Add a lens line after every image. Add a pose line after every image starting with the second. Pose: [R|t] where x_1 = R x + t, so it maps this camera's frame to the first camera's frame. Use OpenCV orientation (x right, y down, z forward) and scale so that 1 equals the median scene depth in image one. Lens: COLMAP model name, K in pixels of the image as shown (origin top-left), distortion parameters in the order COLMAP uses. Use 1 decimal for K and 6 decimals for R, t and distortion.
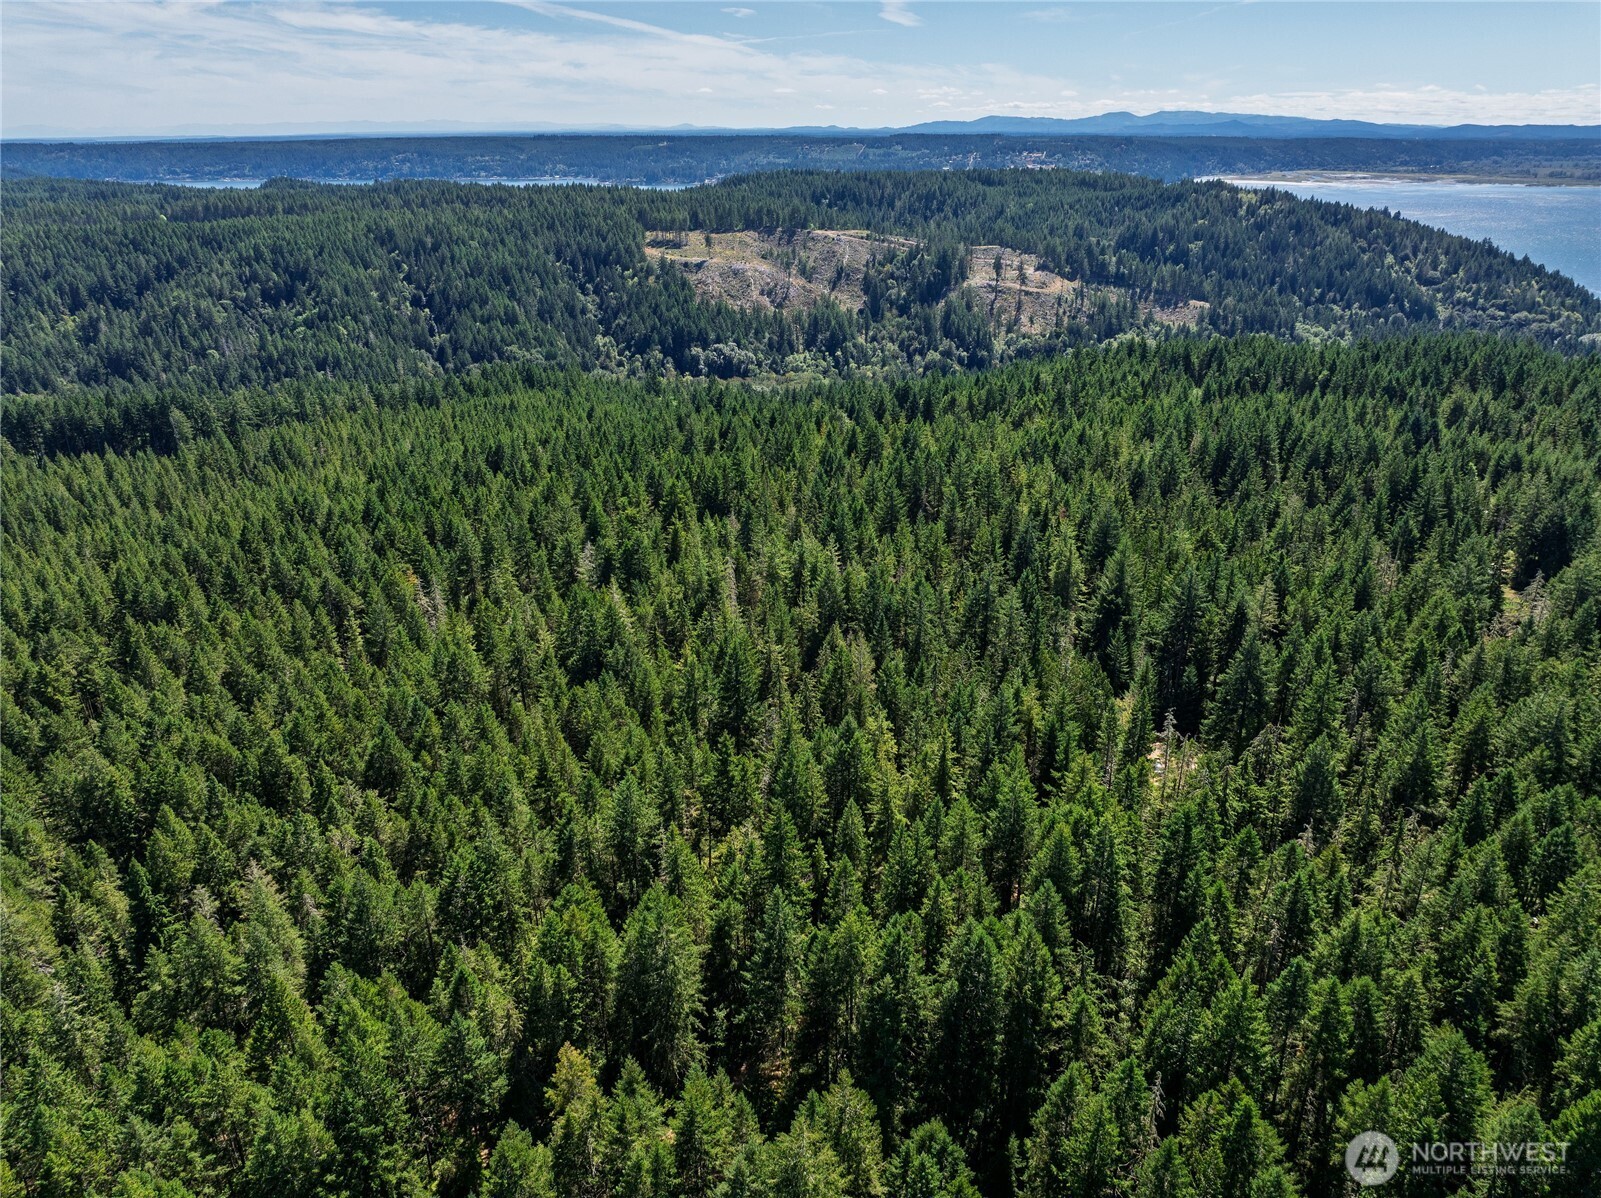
lens RADIAL K [[1139.4, 0, 792.8], [0, 1139.4, 596.4], [0, 0, 1]] dist [-0.059663, 0.034015]
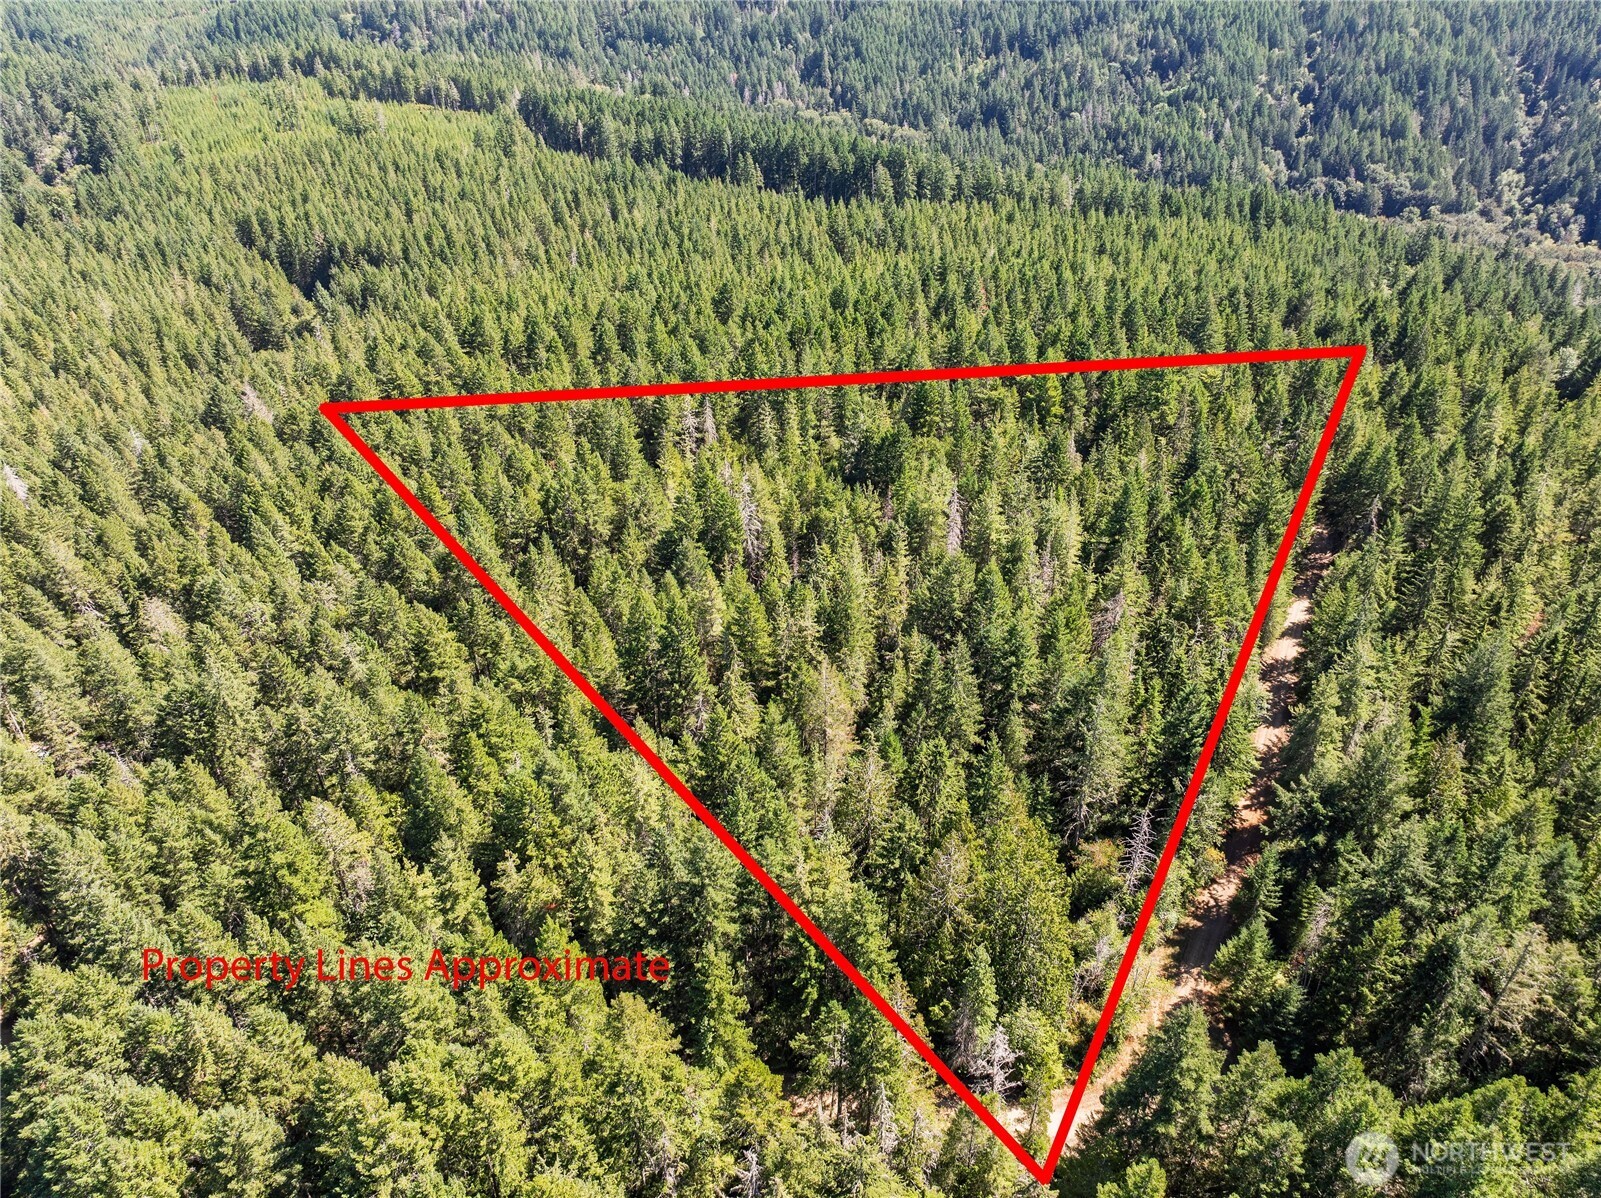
lens RADIAL K [[1139.4, 0, 796.1], [0, 1139.4, 583.9], [0, 0, 1]] dist [-0.059663, 0.034015]
pose [[0.668514, 0.399656, -0.627187, 0.091532], [-0.287051, 0.916646, 0.278140, -0.036265], [0.686069, -0.005906, 0.727513, 0.085091]]
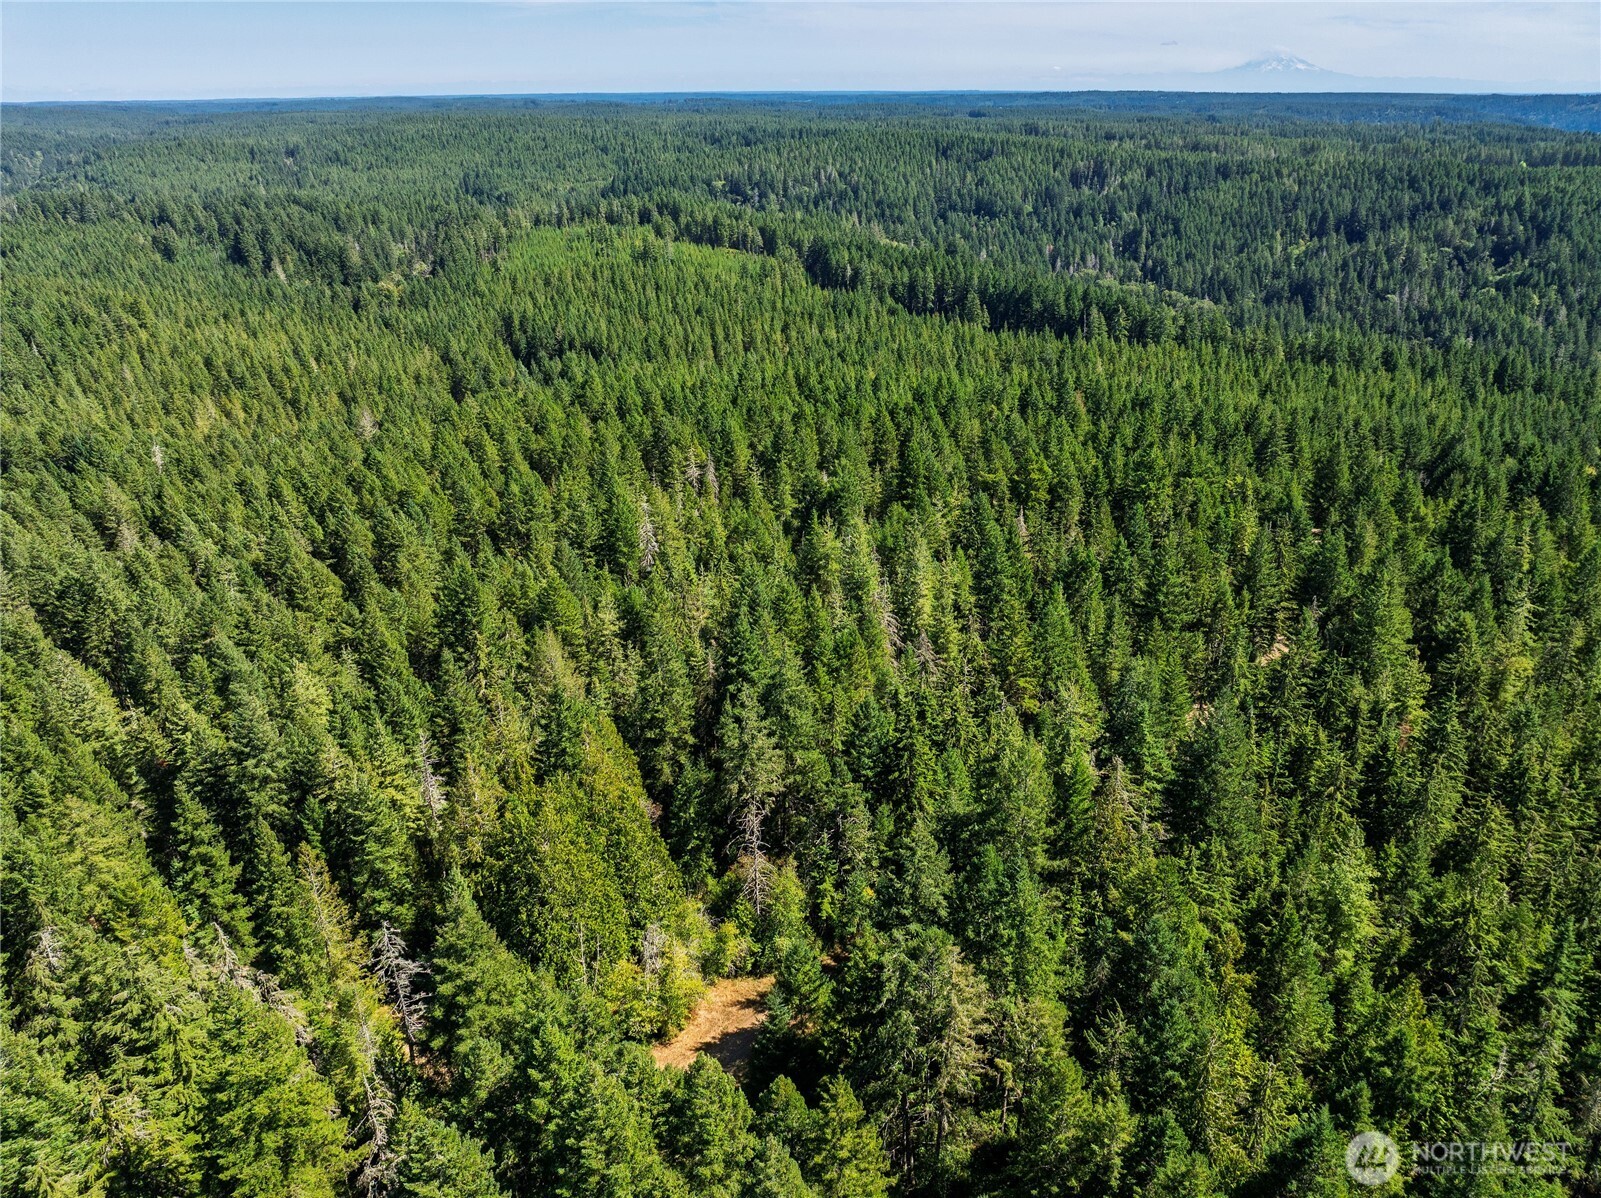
lens RADIAL K [[1139.4, 0, 795.0], [0, 1139.4, 574.3], [0, 0, 1]] dist [-0.059663, 0.034015]
pose [[0.393100, 0.364700, -0.844077, 0.136530], [-0.350663, 0.908063, 0.229037, -0.039196], [0.850005, 0.205952, 0.484846, 0.140627]]
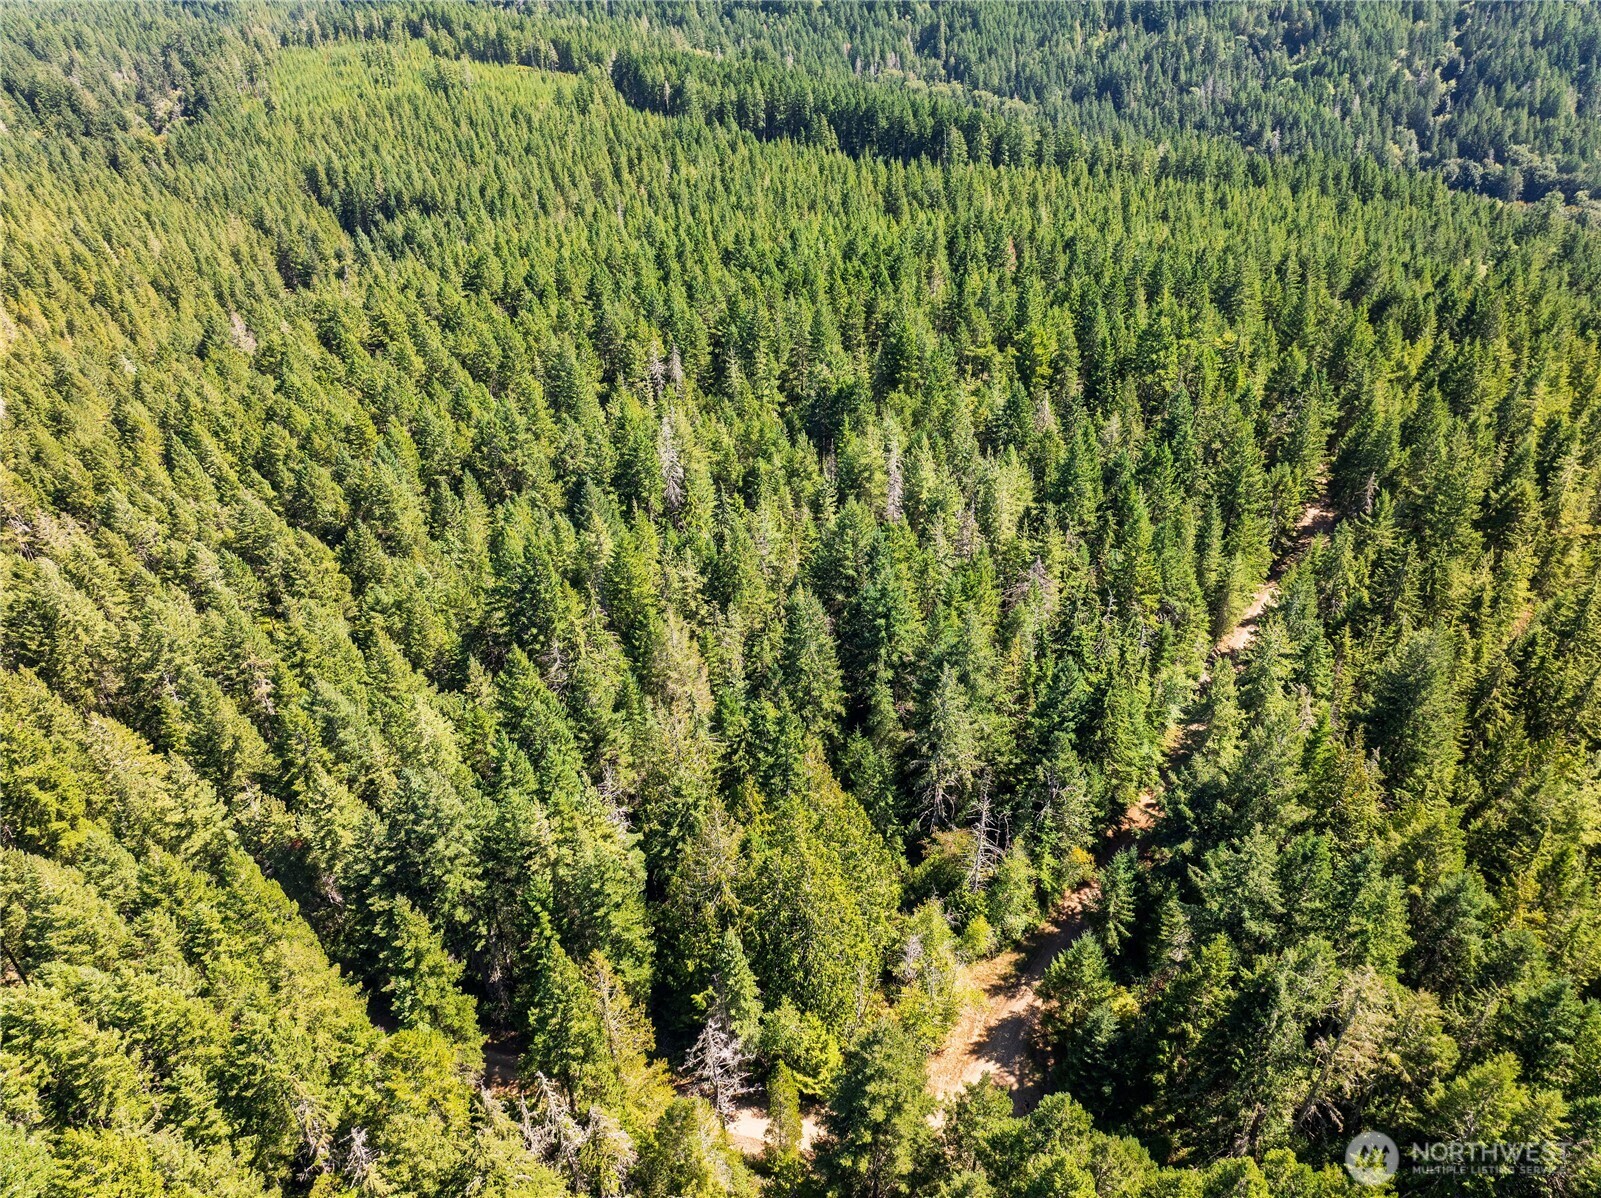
lens RADIAL K [[1139.4, 0, 795.6], [0, 1139.4, 583.9], [0, 0, 1]] dist [-0.059663, 0.034015]
pose [[0.576180, 0.445290, -0.685371, 0.103640], [-0.308697, 0.895007, 0.321975, -0.037798], [0.756784, 0.026056, 0.653145, 0.114102]]
